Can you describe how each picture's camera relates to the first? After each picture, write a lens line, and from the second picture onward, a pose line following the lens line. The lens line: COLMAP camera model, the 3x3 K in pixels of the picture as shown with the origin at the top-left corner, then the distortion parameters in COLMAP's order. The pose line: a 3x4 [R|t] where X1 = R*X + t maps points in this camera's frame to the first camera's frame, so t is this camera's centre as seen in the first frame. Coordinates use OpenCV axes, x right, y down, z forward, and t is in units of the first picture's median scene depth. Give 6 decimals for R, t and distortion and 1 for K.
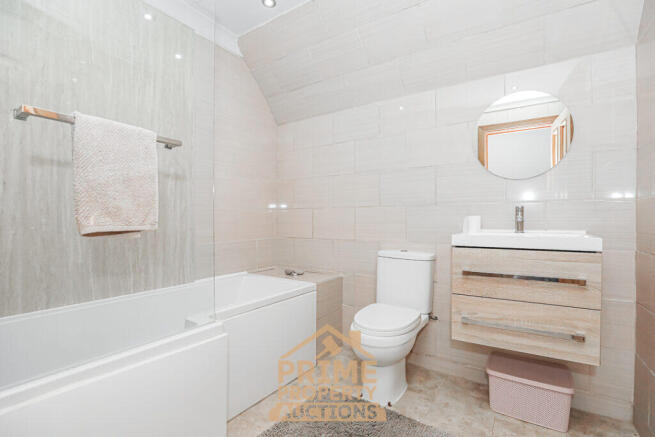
lens RADIAL K [[305.8, 0, 327.5], [0, 305.8, 218.5], [0, 0, 1]] dist [0.001577, 0.000103]
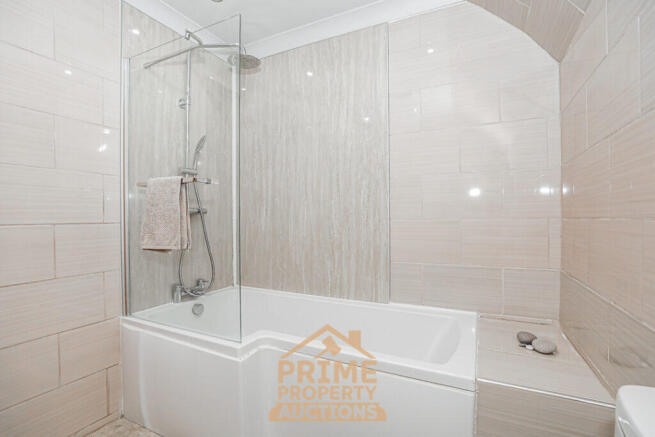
lens RADIAL K [[297.4, 0, 327.5], [0, 297.4, 218.5], [0, 0, 1]] dist [-0.023537, -0.000055]
pose [[0.145311, 0.004827, -0.989374, 0.449861], [0.009904, 0.999931, 0.006333, -0.055528], [0.989336, -0.010719, 0.145254, 0.800984]]
